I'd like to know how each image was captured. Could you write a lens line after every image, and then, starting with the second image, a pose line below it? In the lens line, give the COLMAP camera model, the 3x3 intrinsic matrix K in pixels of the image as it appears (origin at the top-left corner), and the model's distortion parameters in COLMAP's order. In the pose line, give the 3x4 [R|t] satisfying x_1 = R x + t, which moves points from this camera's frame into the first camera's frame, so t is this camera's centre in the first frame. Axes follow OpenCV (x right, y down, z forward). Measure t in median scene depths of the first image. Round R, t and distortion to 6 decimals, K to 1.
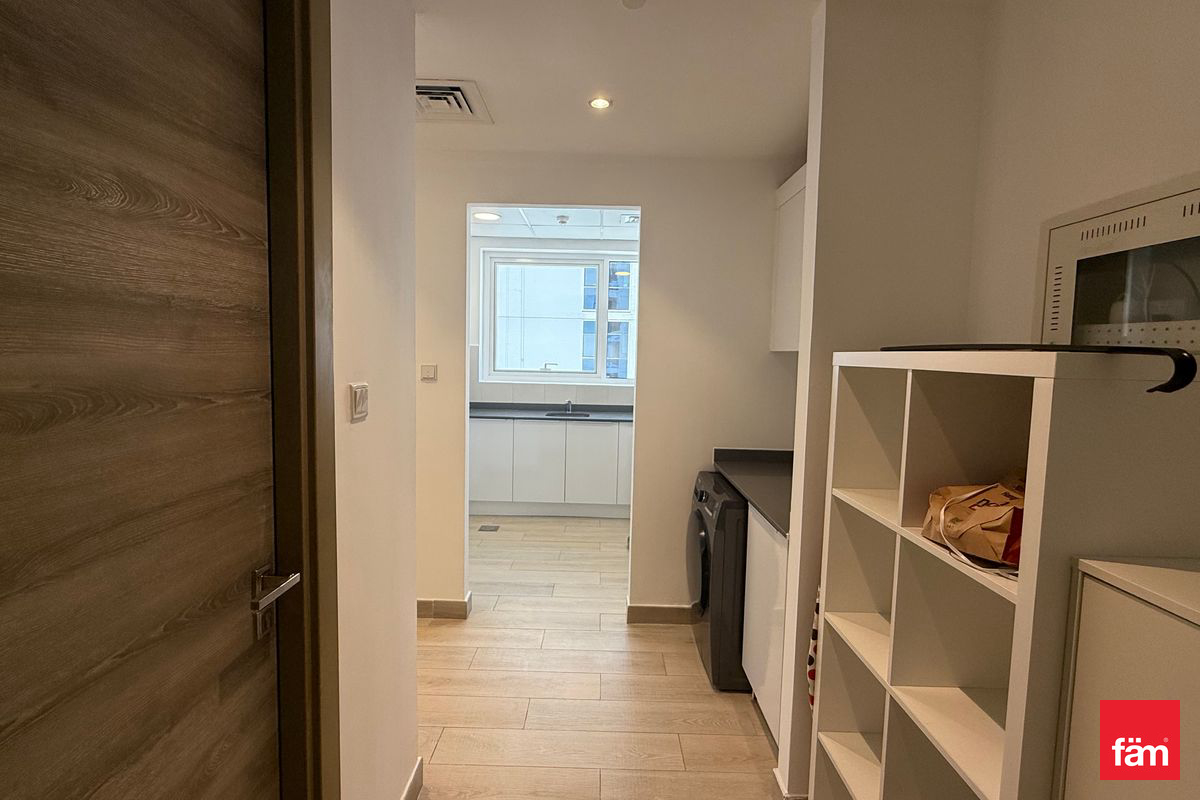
lens RADIAL K [[569.2, 0, 595.4], [0, 569.2, 389.5], [0, 0, 1]] dist [0.002527, 0.000903]
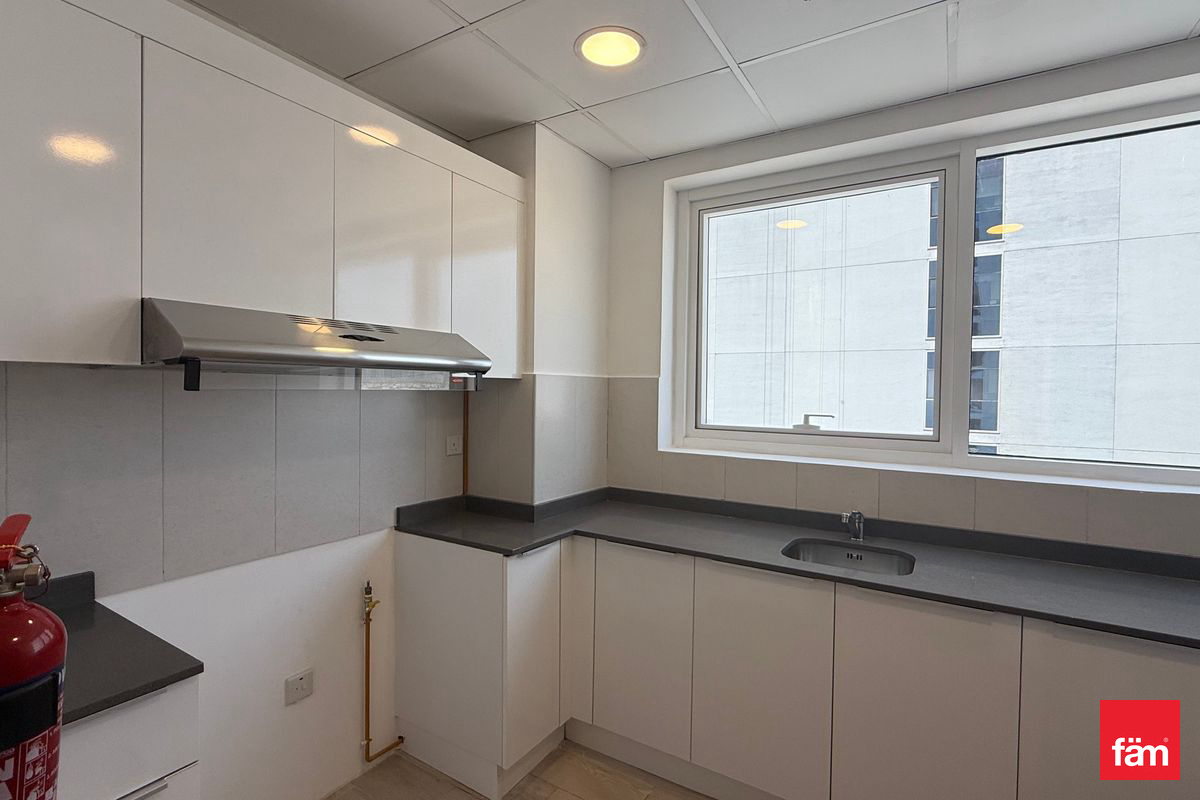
lens RADIAL K [[569.2, 0, 595.4], [0, 569.2, 389.5], [0, 0, 1]] dist [0.002527, 0.000903]
pose [[0.850426, -0.006472, -0.526054, 0.007377], [-0.031573, 0.997494, -0.063312, -0.031111], [0.525146, 0.070452, 0.848091, 0.526516]]
